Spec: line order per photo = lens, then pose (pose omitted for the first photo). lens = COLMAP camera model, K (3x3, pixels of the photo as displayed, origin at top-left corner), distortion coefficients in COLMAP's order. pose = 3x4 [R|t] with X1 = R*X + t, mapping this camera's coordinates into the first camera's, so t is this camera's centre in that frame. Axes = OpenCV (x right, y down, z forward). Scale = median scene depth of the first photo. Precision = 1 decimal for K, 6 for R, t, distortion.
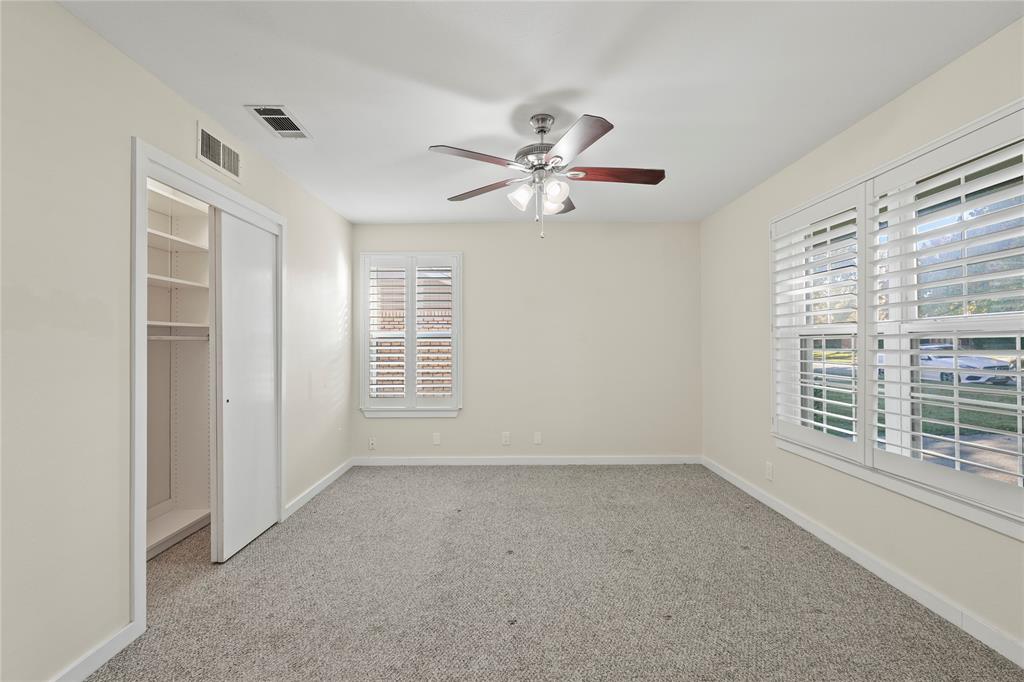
lens RADIAL K [[469.8, 0, 512.8], [0, 469.8, 341.5], [0, 0, 1]] dist [-0.010157, 0.001651]
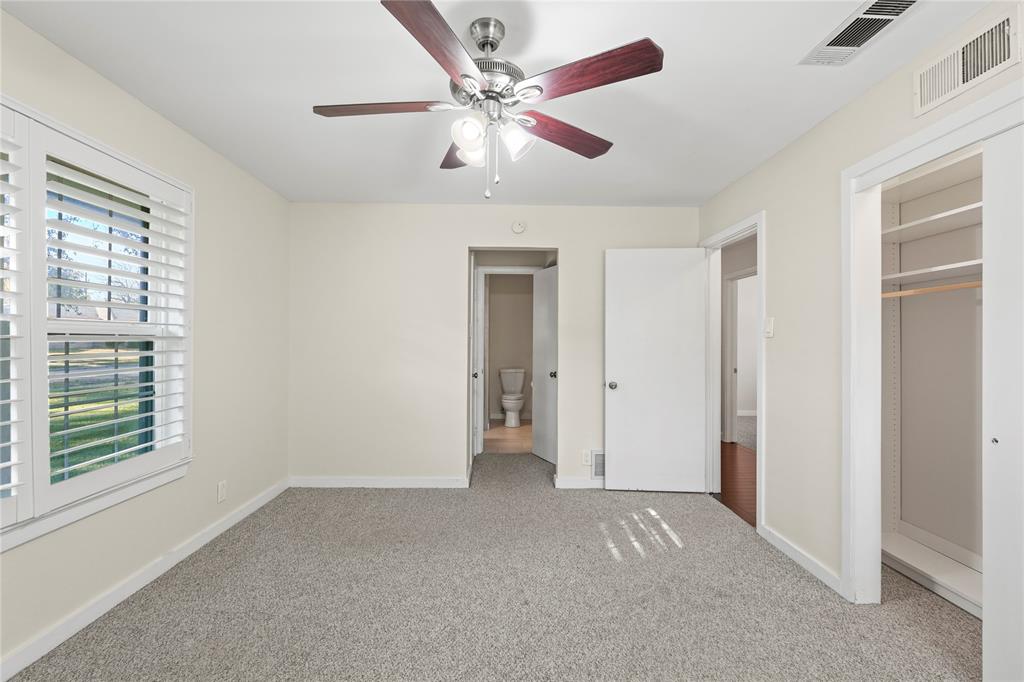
lens RADIAL K [[469.8, 0, 513.7], [0, 469.8, 339.5], [0, 0, 1]] dist [-0.010157, 0.001651]
pose [[-0.999953, -0.002393, 0.009358, 0.013041], [-0.002384, 0.999997, 0.000944, -0.012750], [-0.009360, 0.000922, -0.999956, 1.916741]]
